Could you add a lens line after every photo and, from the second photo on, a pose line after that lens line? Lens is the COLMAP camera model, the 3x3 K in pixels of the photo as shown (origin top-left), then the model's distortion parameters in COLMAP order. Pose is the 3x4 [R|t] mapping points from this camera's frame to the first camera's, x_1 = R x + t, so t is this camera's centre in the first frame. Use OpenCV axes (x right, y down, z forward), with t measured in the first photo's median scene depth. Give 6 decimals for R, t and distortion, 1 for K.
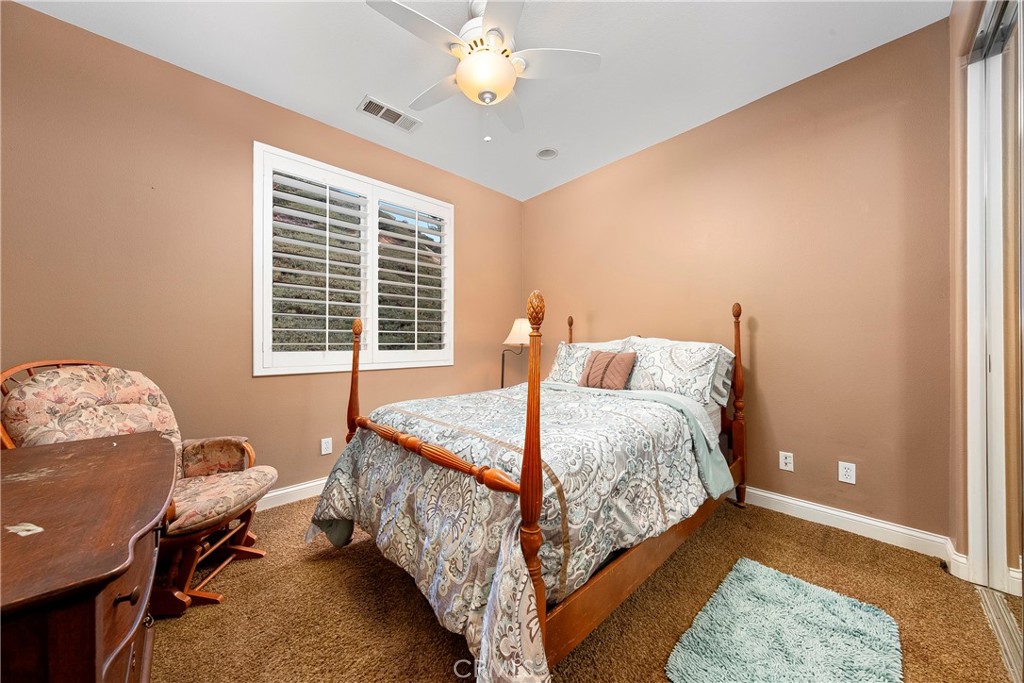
lens RADIAL K [[343.0, 0, 509.3], [0, 343.0, 343.2], [0, 0, 1]] dist [0.006633, -0.000357]
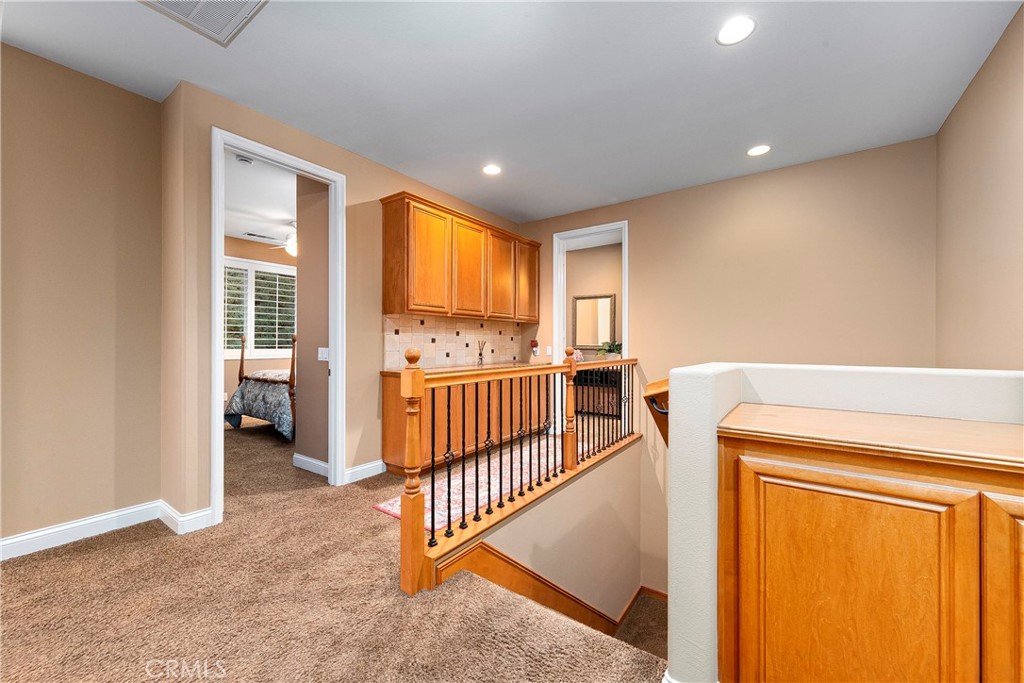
lens RADIAL K [[393.2, 0, 515.1], [0, 393.2, 339.2], [0, 0, 1]] dist [0.007806, -0.000583]
pose [[0.980093, -0.000651, 0.198537, 0.897042], [0.002126, 0.999972, -0.007216, -0.023557], [-0.198527, 0.007495, 0.980067, -2.143140]]
